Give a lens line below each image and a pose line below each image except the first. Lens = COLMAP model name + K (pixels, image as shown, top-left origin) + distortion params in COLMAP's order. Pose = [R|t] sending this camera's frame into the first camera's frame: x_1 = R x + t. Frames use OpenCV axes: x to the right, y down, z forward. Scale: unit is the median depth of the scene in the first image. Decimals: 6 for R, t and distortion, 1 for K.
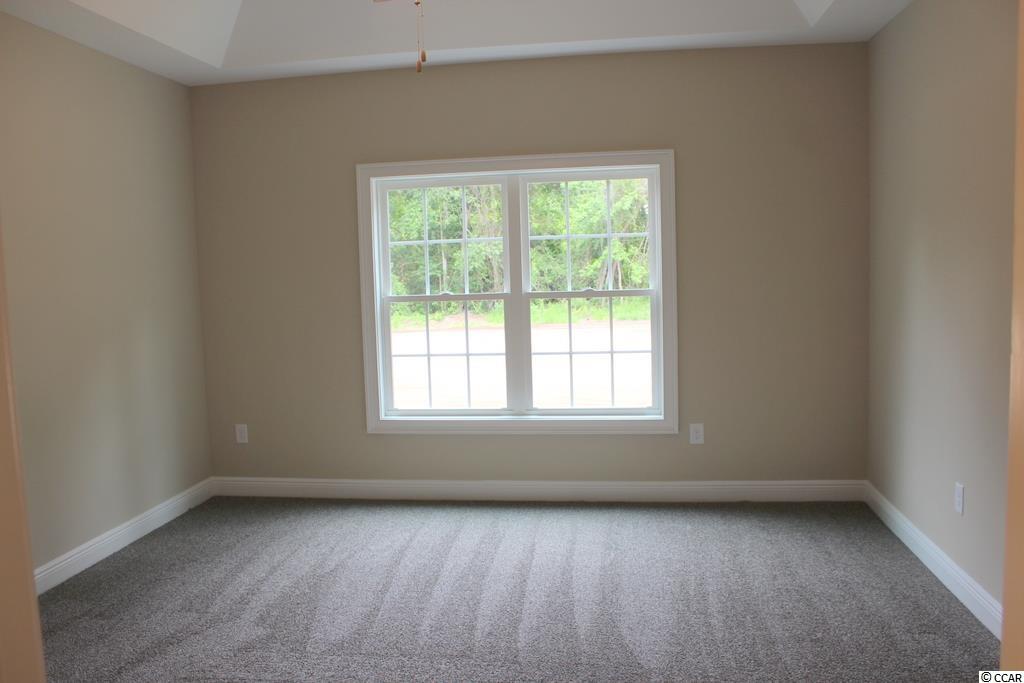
lens RADIAL K [[847.6, 0, 512.0], [0, 847.6, 341.5], [0, 0, 1]] dist [-0.158296, 0.135682]
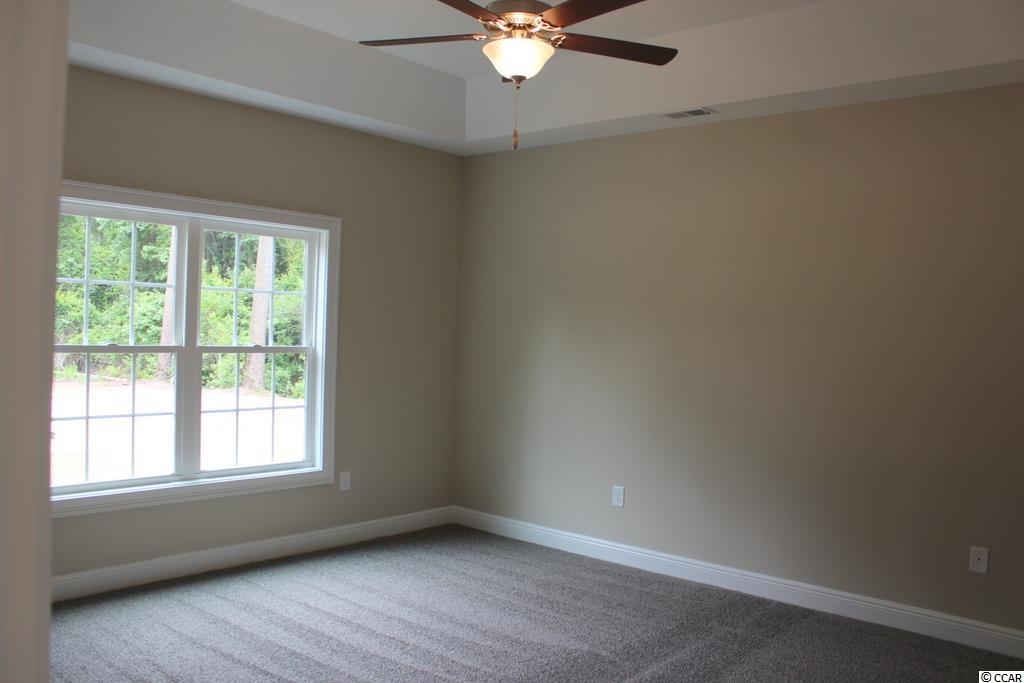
lens RADIAL K [[847.6, 0, 512.0], [0, 847.6, 341.5], [0, 0, 1]] dist [-0.158296, 0.135682]
pose [[0.543313, 0.035561, 0.838777, -0.576026], [0.022952, 0.998100, -0.057182, -0.002958], [-0.839216, 0.050319, 0.541465, 0.225978]]
